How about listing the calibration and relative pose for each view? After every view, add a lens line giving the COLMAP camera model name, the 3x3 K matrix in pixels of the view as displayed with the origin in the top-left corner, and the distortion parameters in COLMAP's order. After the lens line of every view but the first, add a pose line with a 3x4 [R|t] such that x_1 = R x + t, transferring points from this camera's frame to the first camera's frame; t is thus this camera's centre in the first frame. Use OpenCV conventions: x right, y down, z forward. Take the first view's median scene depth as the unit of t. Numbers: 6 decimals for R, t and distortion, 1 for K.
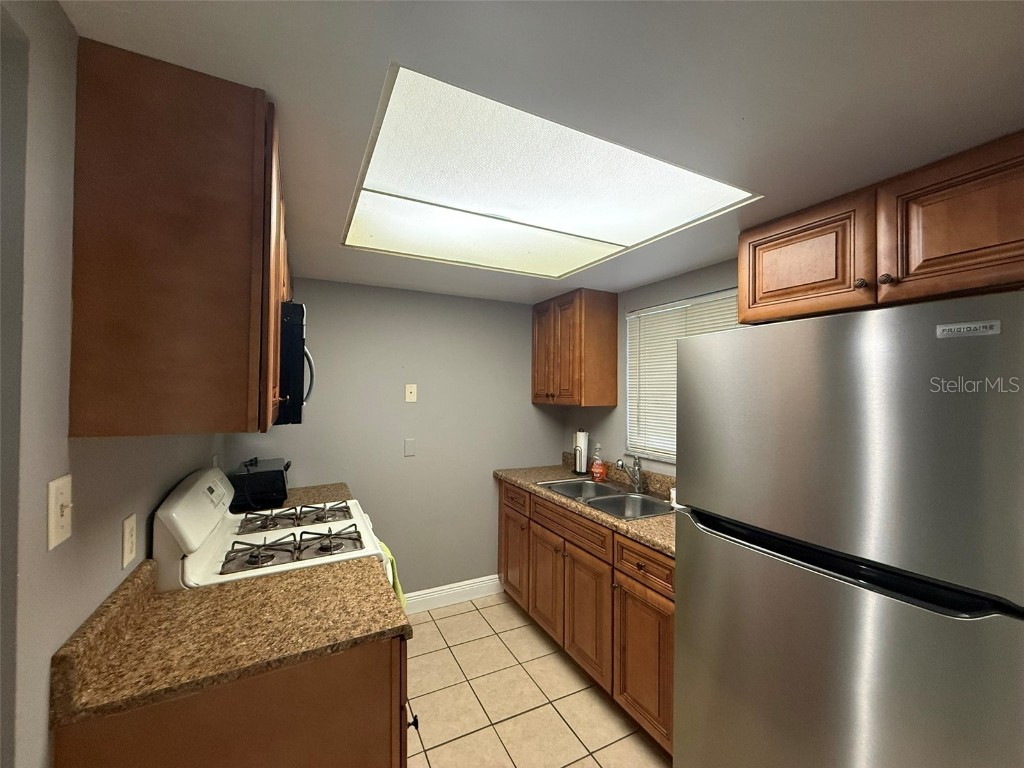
lens RADIAL K [[408.6, 0, 512.0], [0, 408.6, 384.0], [0, 0, 1]] dist [-0.000771, 0.000025]
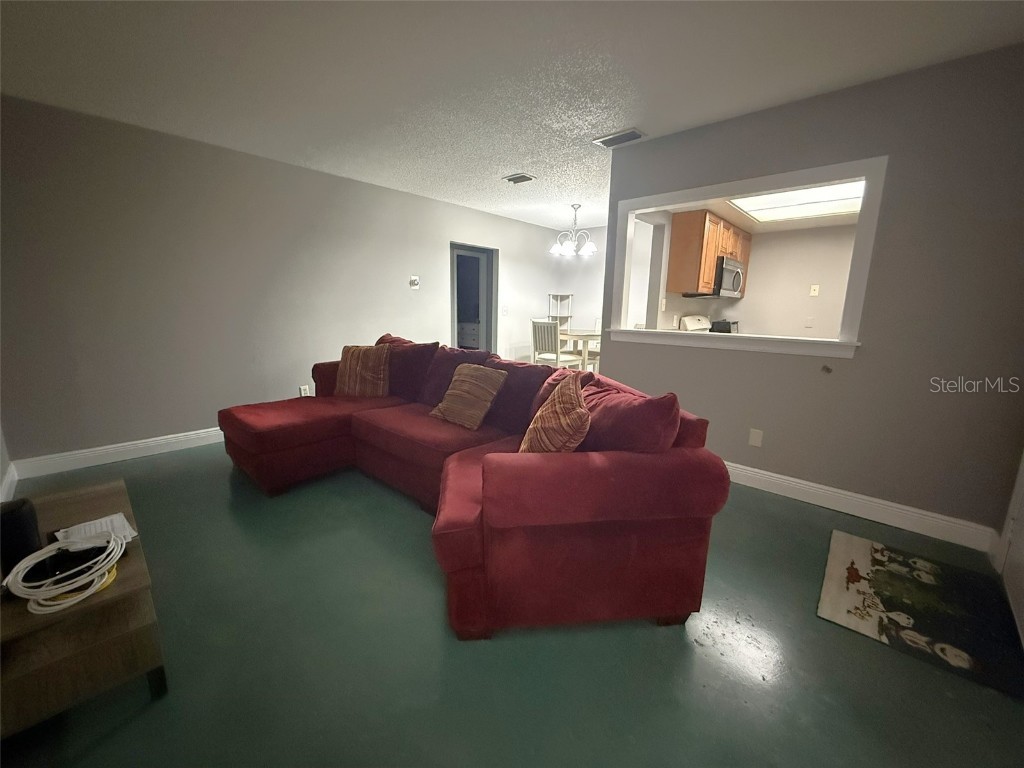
lens RADIAL K [[408.6, 0, 512.0], [0, 408.6, 384.0], [0, 0, 1]] dist [-0.000771, 0.000025]
pose [[0.354188, 0.175724, -0.918516, 1.166508], [-0.000710, 0.982238, 0.187640, 0.107376], [0.935174, -0.065808, 0.348021, -0.992357]]
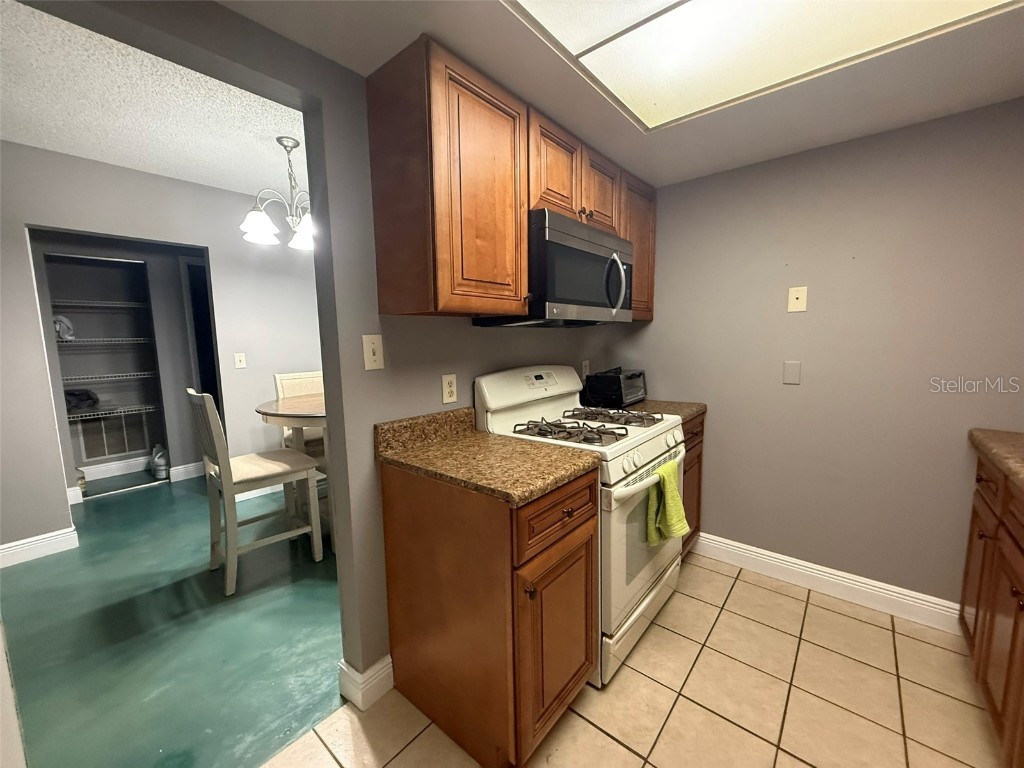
lens RADIAL K [[414.8, 0, 512.0], [0, 414.8, 384.0], [0, 0, 1]] dist [0.000014, 0.000090]
pose [[0.380593, 0.091813, -0.920174, 0.320657], [0.034928, 0.992922, 0.113518, 0.088259], [0.924083, -0.075344, 0.374692, 0.290690]]
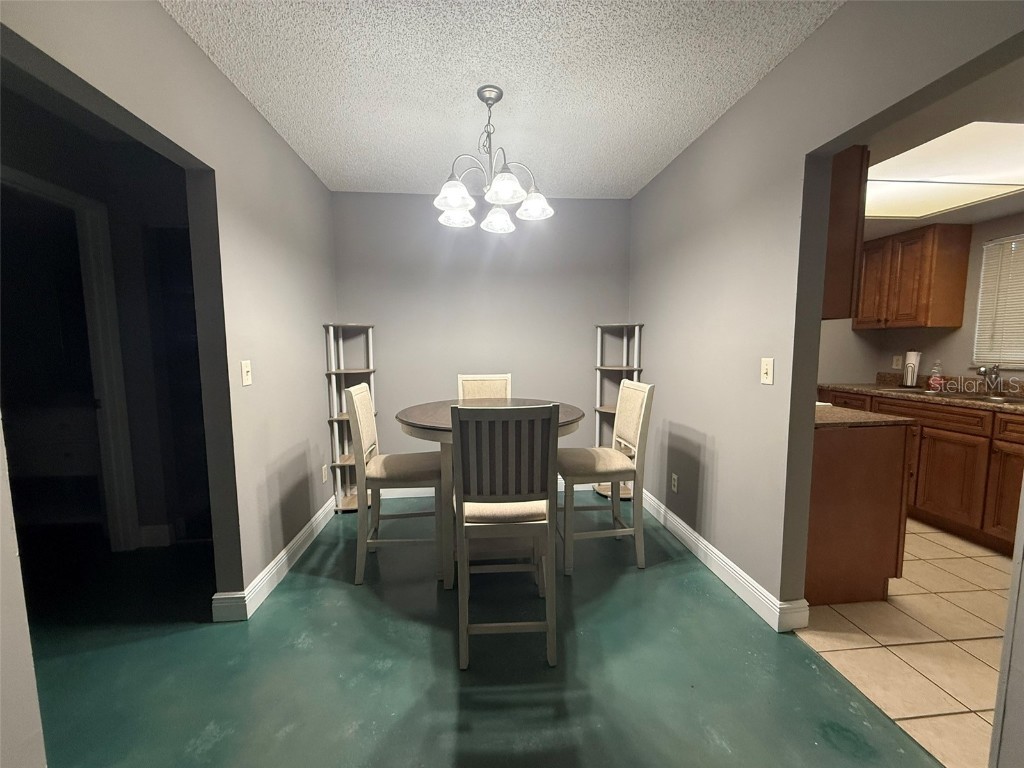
lens RADIAL K [[408.2, 0, 512.0], [0, 408.2, 384.0], [0, 0, 1]] dist [-0.001545, 0.000421]
pose [[0.928270, 0.023444, -0.371167, -0.592498], [0.018543, 0.993852, 0.109149, 0.079594], [0.371444, -0.108202, 0.922129, -0.654159]]
